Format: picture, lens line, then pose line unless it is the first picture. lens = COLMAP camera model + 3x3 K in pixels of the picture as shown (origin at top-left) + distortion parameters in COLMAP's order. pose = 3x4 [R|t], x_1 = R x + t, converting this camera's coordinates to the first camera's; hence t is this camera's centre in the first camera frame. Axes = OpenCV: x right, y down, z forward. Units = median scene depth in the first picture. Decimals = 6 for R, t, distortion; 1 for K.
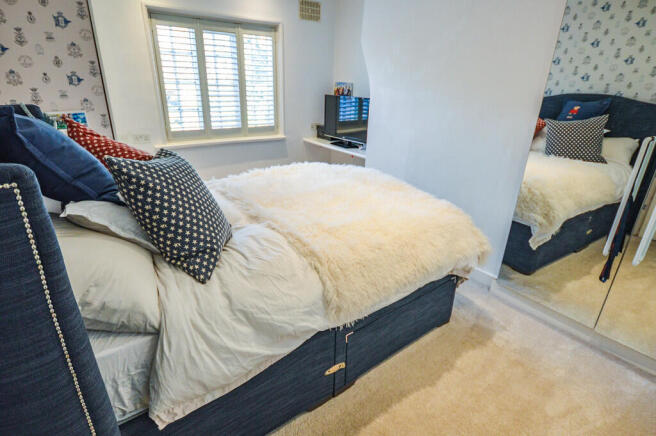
lens RADIAL K [[337.0, 0, 322.5], [0, 337.0, 217.8], [0, 0, 1]] dist [-0.006889, -0.000644]
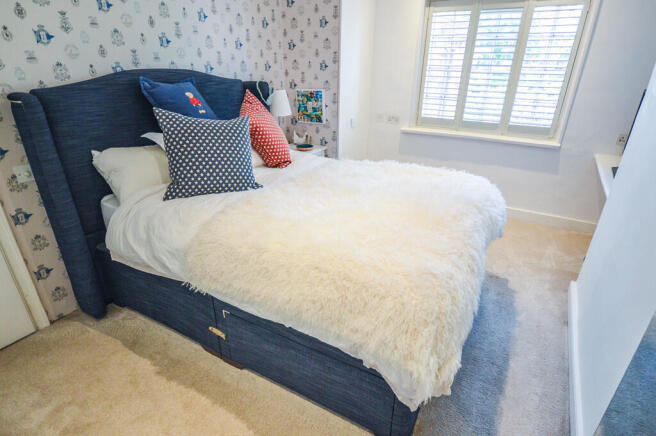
lens RADIAL K [[337.0, 0, 324.2], [0, 337.0, 217.3], [0, 0, 1]] dist [-0.006889, -0.000644]
pose [[0.421319, 0.358082, -0.833227, 0.436988], [-0.340503, 0.913994, 0.220617, -0.111403], [0.840564, 0.190766, 0.507011, 0.309171]]
